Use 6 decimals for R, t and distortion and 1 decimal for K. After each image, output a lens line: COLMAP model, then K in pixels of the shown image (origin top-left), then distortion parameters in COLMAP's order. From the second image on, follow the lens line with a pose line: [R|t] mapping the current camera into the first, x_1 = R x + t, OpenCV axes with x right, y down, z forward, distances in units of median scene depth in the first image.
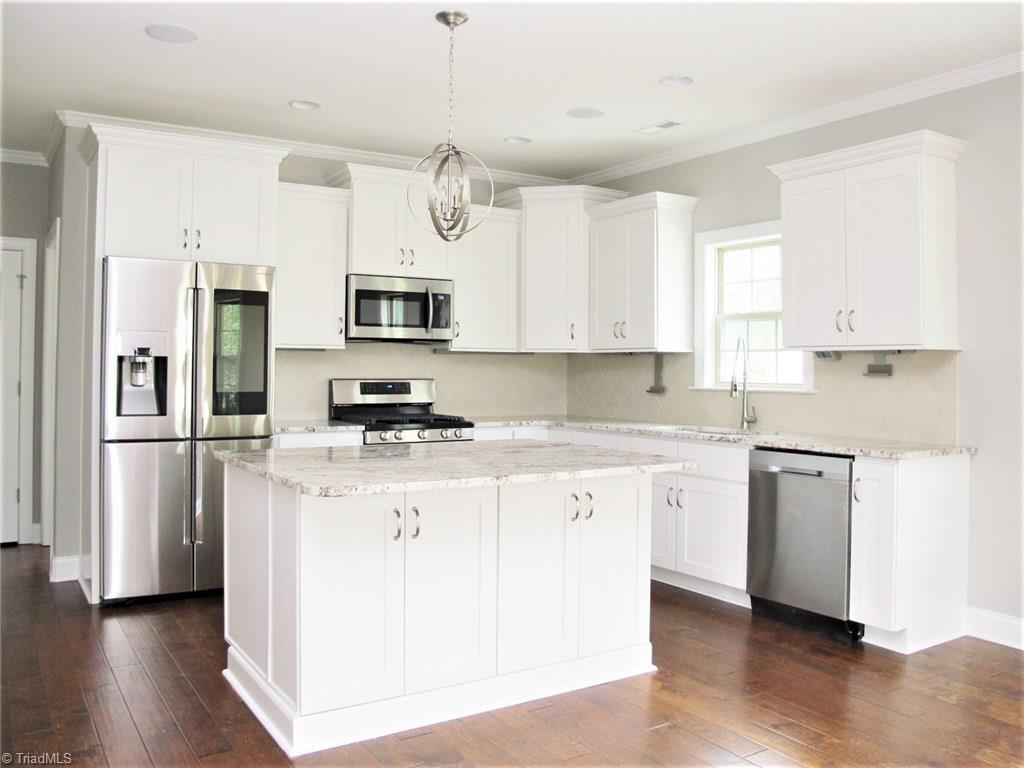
lens RADIAL K [[858.1, 0, 512.5], [0, 858.1, 378.7], [0, 0, 1]] dist [-0.116459, 0.051619]
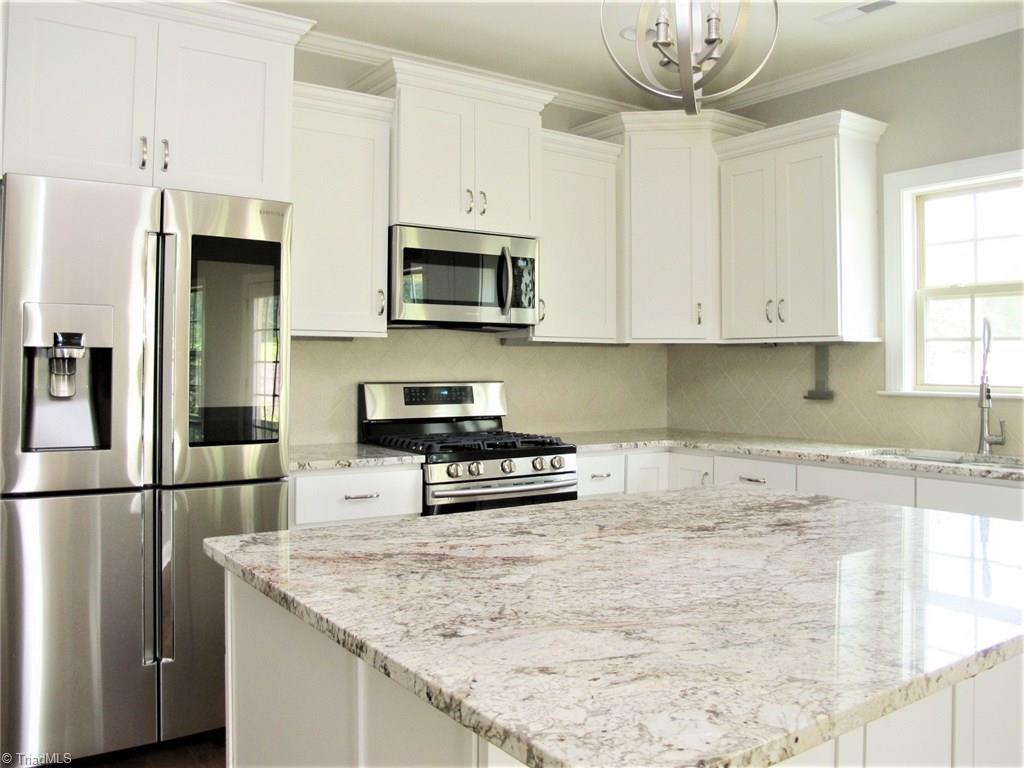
lens RADIAL K [[858.1, 0, 513.1], [0, 858.1, 366.5], [0, 0, 1]] dist [-0.116459, 0.051619]
pose [[0.999013, -0.003346, 0.044282, -0.127035], [0.003761, 0.999950, -0.009300, -0.005672], [-0.044249, 0.009457, 0.998976, 0.329248]]
